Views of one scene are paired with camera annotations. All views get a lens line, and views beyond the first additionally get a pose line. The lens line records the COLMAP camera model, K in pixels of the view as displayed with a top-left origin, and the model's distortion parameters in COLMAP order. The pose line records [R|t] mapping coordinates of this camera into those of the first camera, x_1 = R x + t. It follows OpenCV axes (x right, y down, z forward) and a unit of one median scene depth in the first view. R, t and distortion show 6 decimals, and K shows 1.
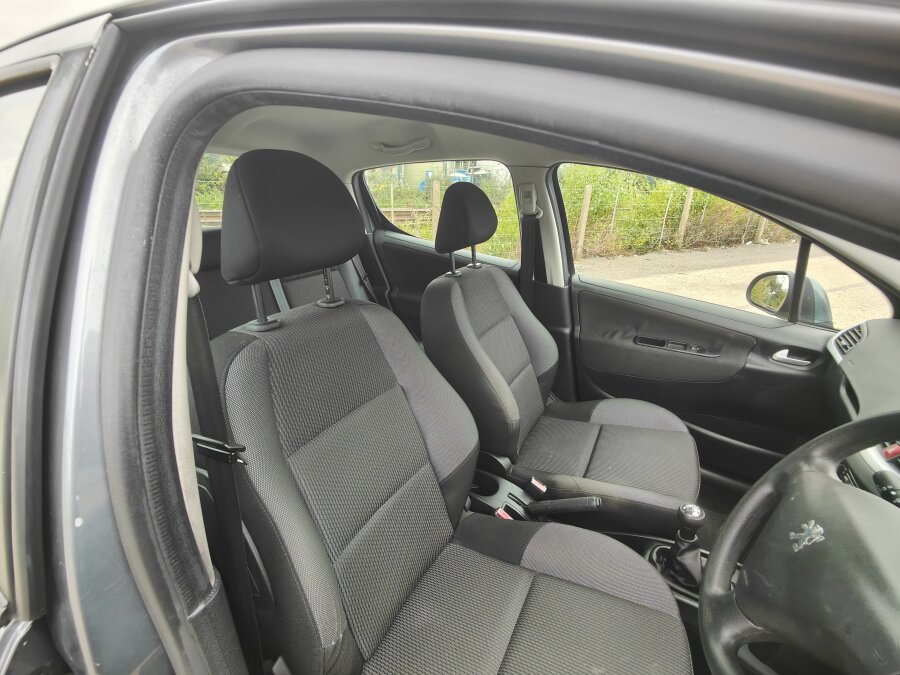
lens RADIAL K [[391.0, 0, 450.0], [0, 391.0, 337.5], [0, 0, 1]] dist [-0.000139, -0.000795]
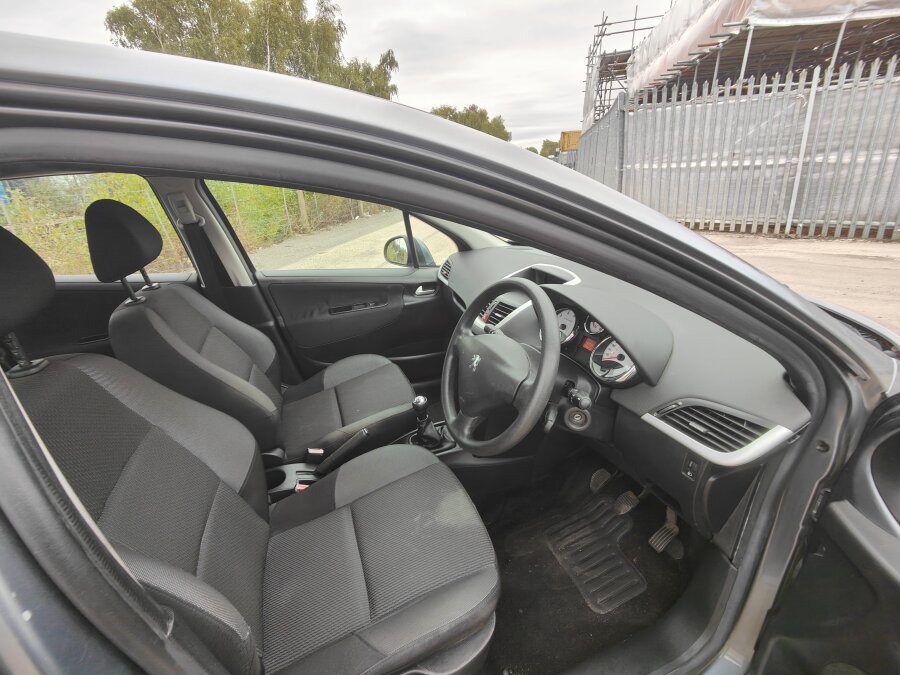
lens RADIAL K [[396.0, 0, 447.2], [0, 396.0, 337.0], [0, 0, 1]] dist [0.013108, -0.009445]
pose [[0.641164, -0.344706, 0.685629, -0.175100], [0.332041, 0.930090, 0.157104, 0.006505], [-0.691851, 0.126927, 0.710796, -0.120445]]
